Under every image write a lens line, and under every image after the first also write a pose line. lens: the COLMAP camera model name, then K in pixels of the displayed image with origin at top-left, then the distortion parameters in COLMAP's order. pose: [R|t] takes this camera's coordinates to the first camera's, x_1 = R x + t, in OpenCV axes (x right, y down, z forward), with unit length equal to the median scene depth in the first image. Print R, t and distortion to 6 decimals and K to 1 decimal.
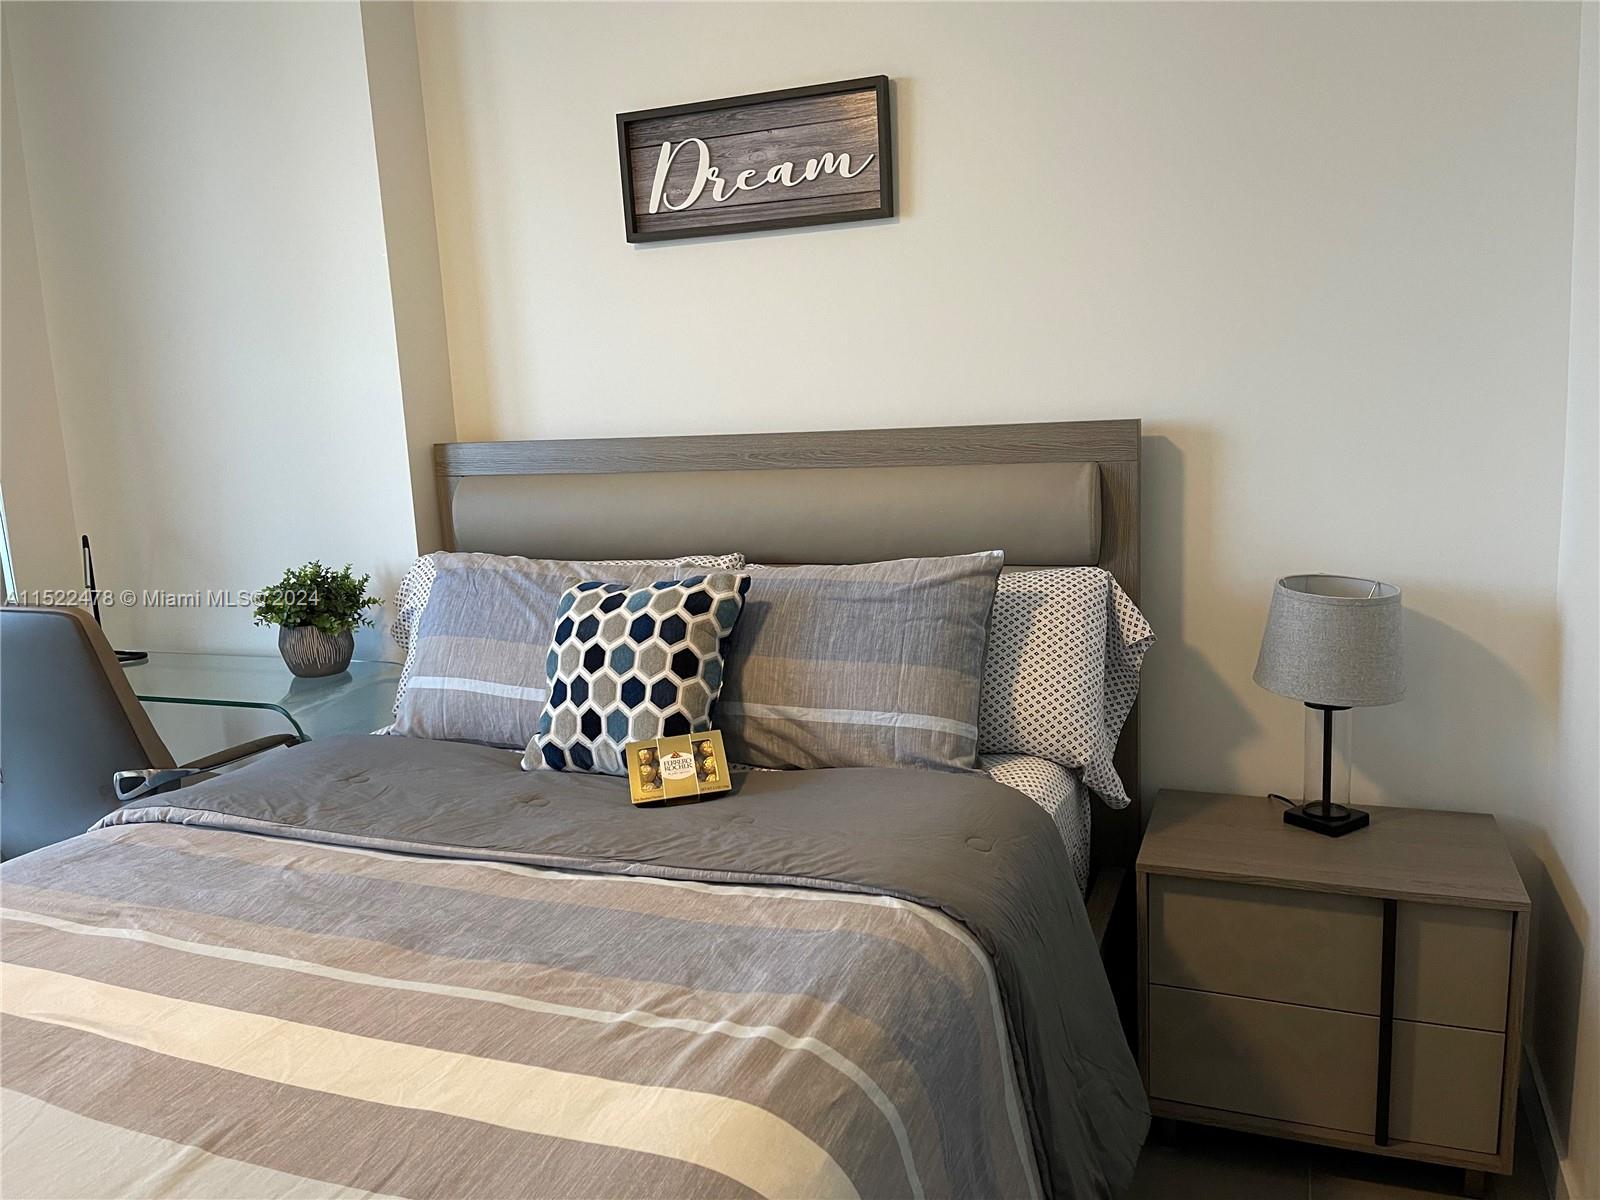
lens RADIAL K [[1206.3, 0, 799.3], [0, 1206.3, 606.9], [0, 0, 1]] dist [0.007196, 0.006414]
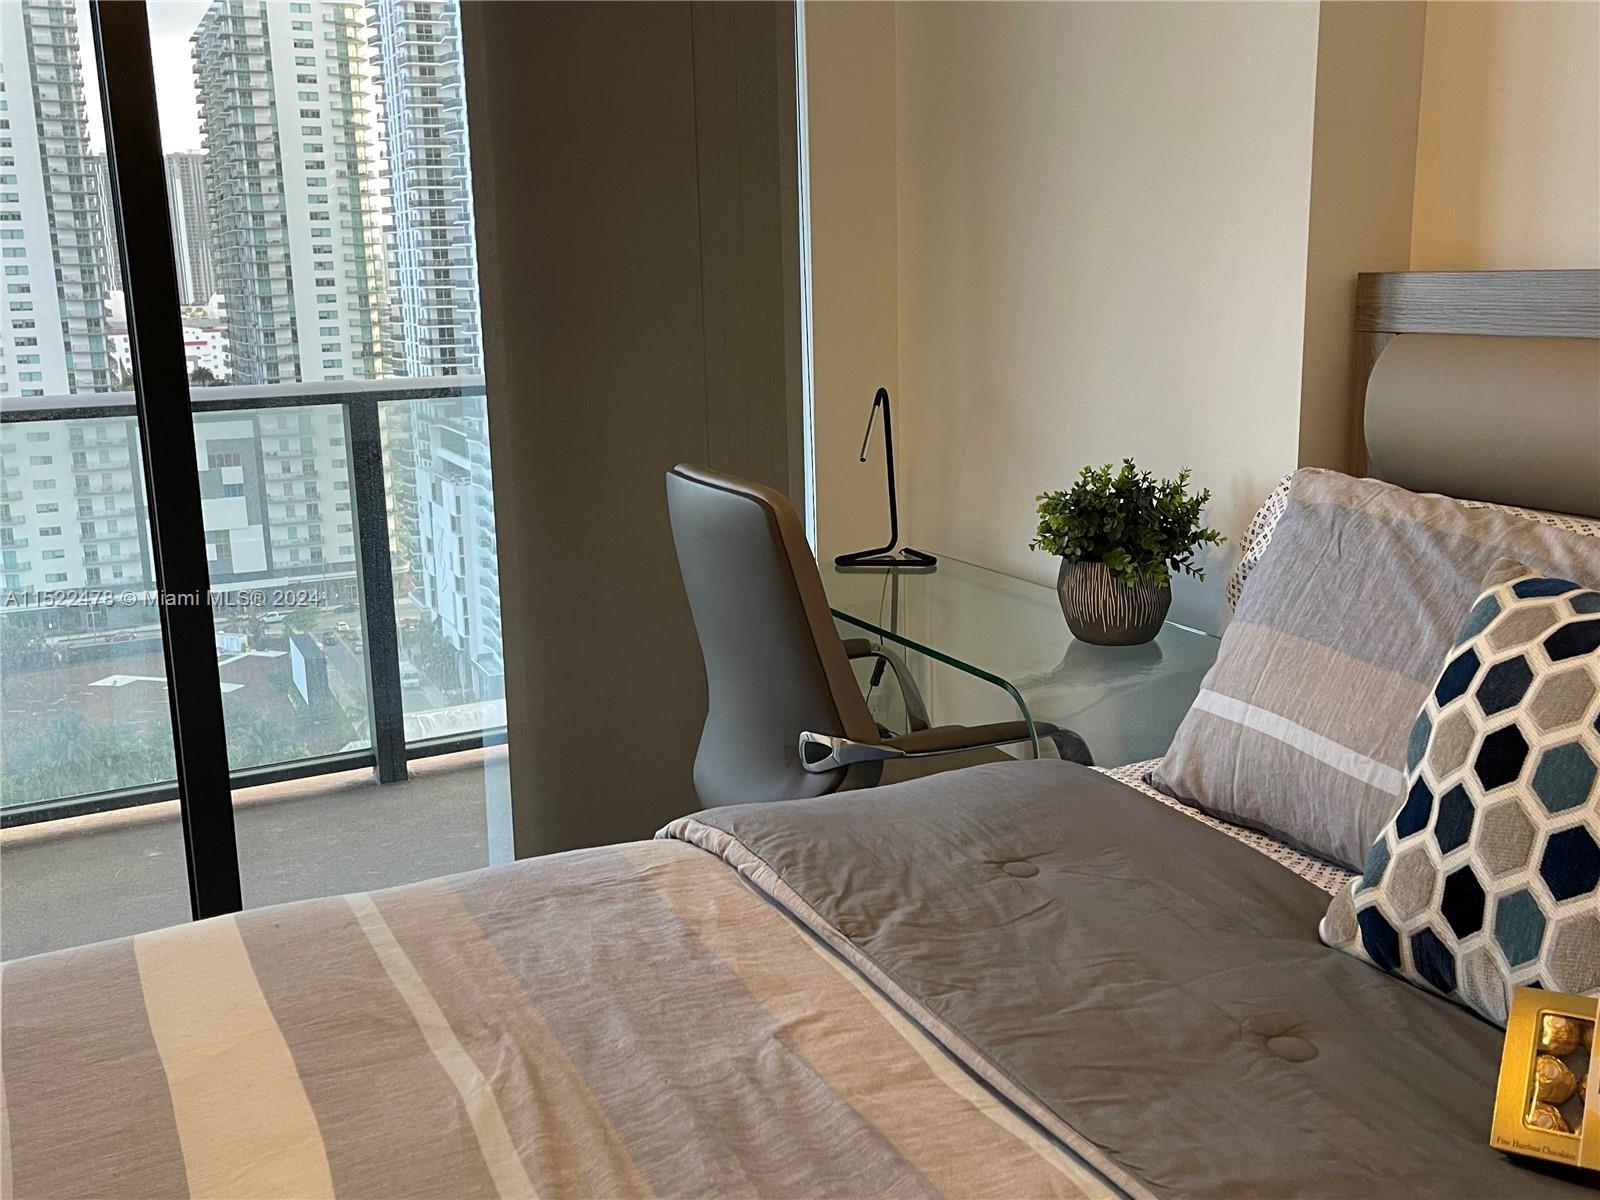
lens RADIAL K [[1559.5, 0, 790.7], [0, 1559.5, 589.8], [0, 0, 1]] dist [0.039909, 0.000000]
pose [[0.735986, 0.165347, -0.656494, 0.007601], [-0.127548, 0.986216, 0.105399, -0.044859], [0.664872, 0.006163, 0.746931, 0.384672]]
